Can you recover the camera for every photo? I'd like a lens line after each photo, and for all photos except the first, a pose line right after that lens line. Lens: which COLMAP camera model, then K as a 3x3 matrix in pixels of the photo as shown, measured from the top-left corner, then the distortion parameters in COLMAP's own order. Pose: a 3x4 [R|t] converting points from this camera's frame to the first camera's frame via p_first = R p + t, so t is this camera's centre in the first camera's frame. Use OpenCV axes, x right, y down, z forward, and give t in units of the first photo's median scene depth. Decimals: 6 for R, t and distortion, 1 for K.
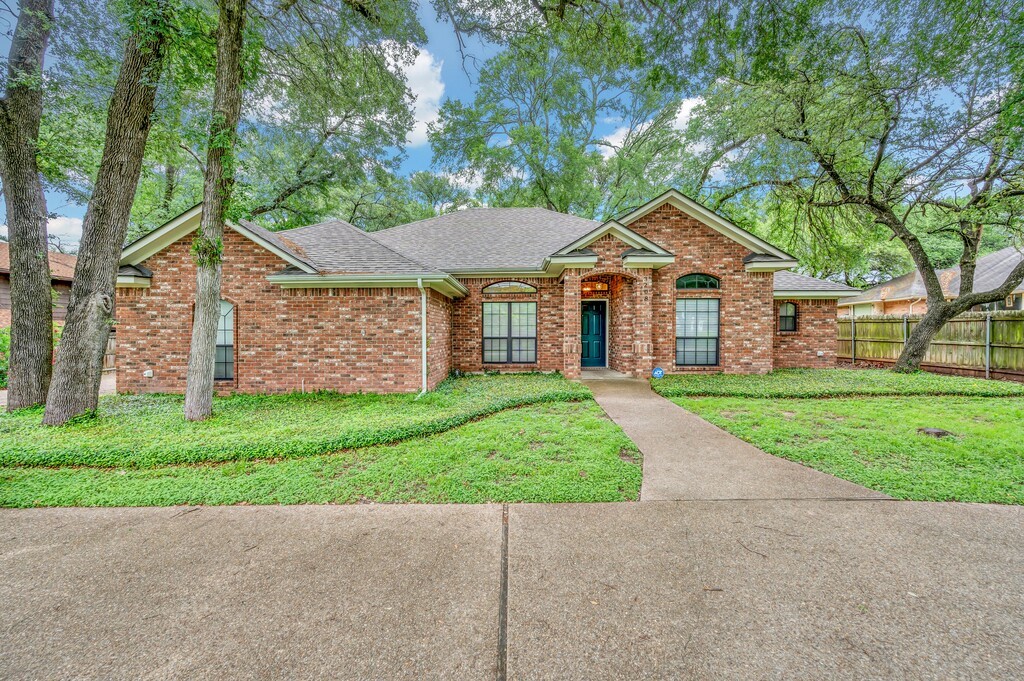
lens RADIAL K [[401.2, 0, 509.8], [0, 401.2, 338.3], [0, 0, 1]] dist [-0.000065, -0.000087]
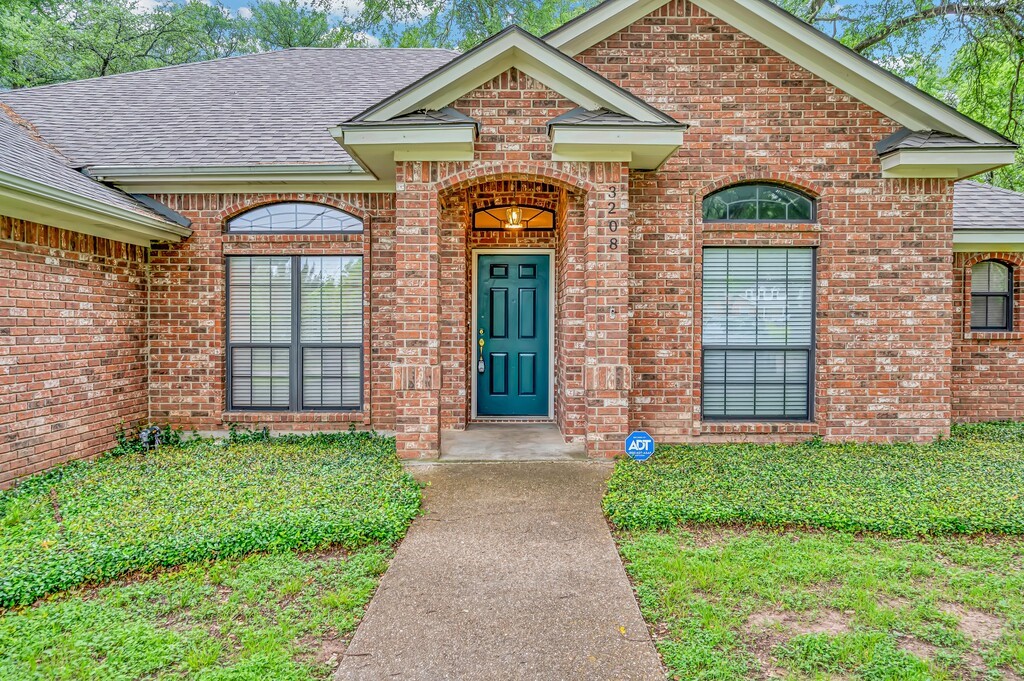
lens RADIAL K [[725.4, 0, 512.5], [0, 725.4, 339.6], [0, 0, 1]] dist [0.000548, 0.005308]
pose [[0.999868, 0.002528, 0.016072, 0.220322], [-0.002635, 0.999974, 0.006653, -0.013790], [-0.016055, -0.006694, 0.999849, 0.305286]]
